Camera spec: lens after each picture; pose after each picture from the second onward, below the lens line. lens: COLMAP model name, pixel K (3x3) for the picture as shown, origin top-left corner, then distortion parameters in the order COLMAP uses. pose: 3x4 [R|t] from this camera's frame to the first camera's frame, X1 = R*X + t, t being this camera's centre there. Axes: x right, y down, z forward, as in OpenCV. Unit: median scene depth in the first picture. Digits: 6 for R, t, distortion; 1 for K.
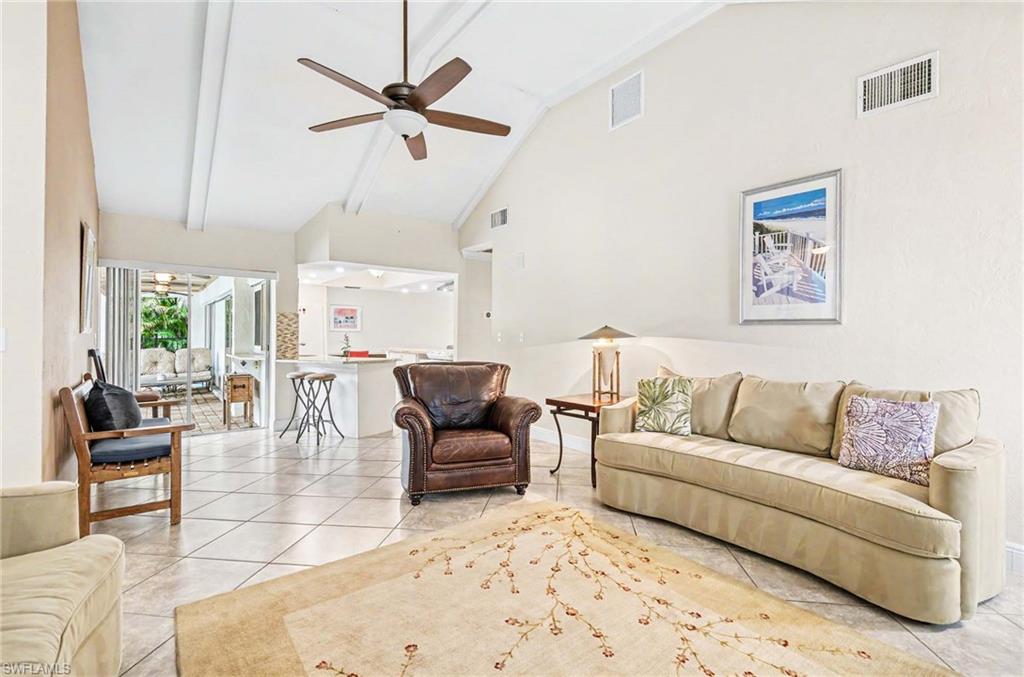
lens RADIAL K [[639.1, 0, 509.8], [0, 639.1, 327.4], [0, 0, 1]] dist [-0.000797, -0.000137]
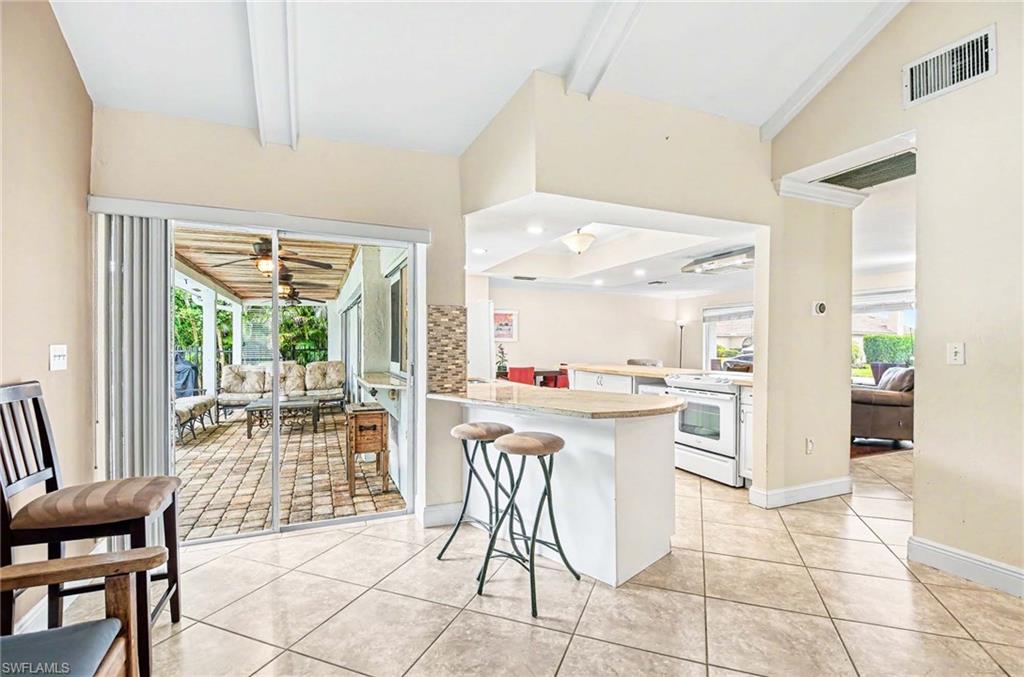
lens RADIAL K [[470.8, 0, 514.1], [0, 470.8, 345.3], [0, 0, 1]] dist [-0.000735, -0.000391]
pose [[0.991303, -0.000874, -0.131594, -0.219108], [0.002519, 0.999921, 0.012337, 0.004769], [0.131572, -0.012561, 0.991227, 0.560781]]
